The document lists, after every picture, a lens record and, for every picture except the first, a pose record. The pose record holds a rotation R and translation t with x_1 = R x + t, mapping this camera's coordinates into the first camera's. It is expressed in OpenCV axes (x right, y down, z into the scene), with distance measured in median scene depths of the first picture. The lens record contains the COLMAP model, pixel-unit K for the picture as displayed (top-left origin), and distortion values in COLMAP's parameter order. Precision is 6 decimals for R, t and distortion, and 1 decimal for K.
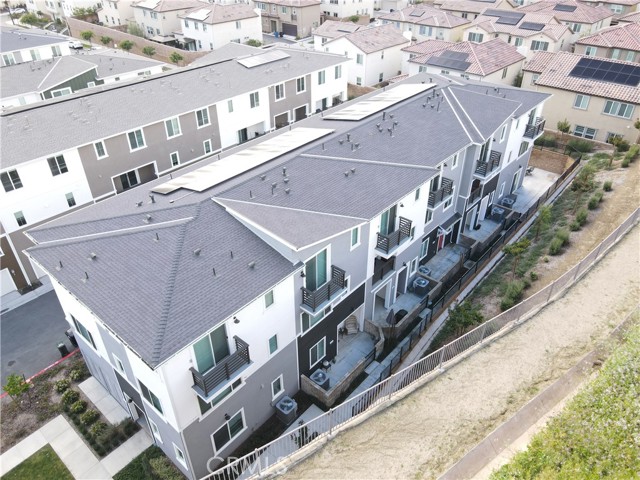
lens RADIAL K [[470.2, 0, 320.0], [0, 470.2, 240.0], [0, 0, 1]] dist [0.013954, 0.007718]
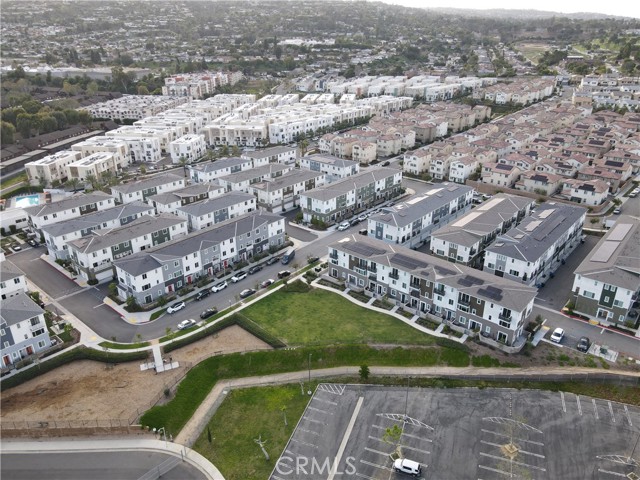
lens RADIAL K [[470.2, 0, 320.0], [0, 470.2, 240.0], [0, 0, 1]] dist [0.013954, 0.007718]
pose [[0.999958, -0.005254, -0.007524, -1.374236], [0.003776, 0.982849, -0.184375, 0.120433], [0.008363, 0.184339, 0.982827, -0.962940]]
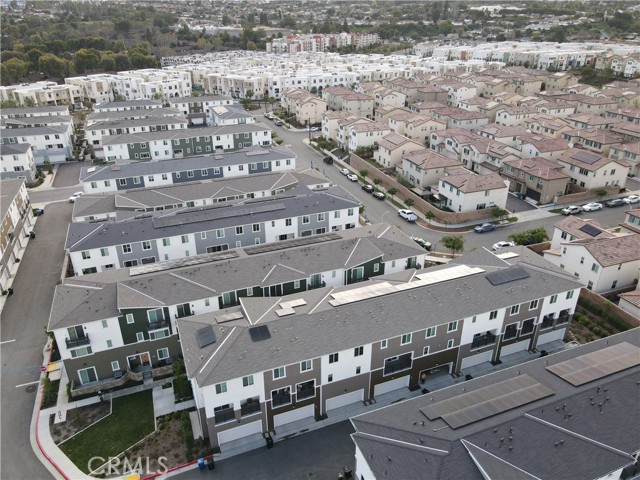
lens RADIAL K [[470.2, 0, 320.0], [0, 470.2, 240.0], [0, 0, 1]] dist [0.013954, 0.007718]
pose [[0.888502, 0.199155, -0.413403, -0.033042], [-0.257610, 0.962029, -0.090213, -0.126245], [0.379739, 0.186651, 0.906068, -0.207225]]
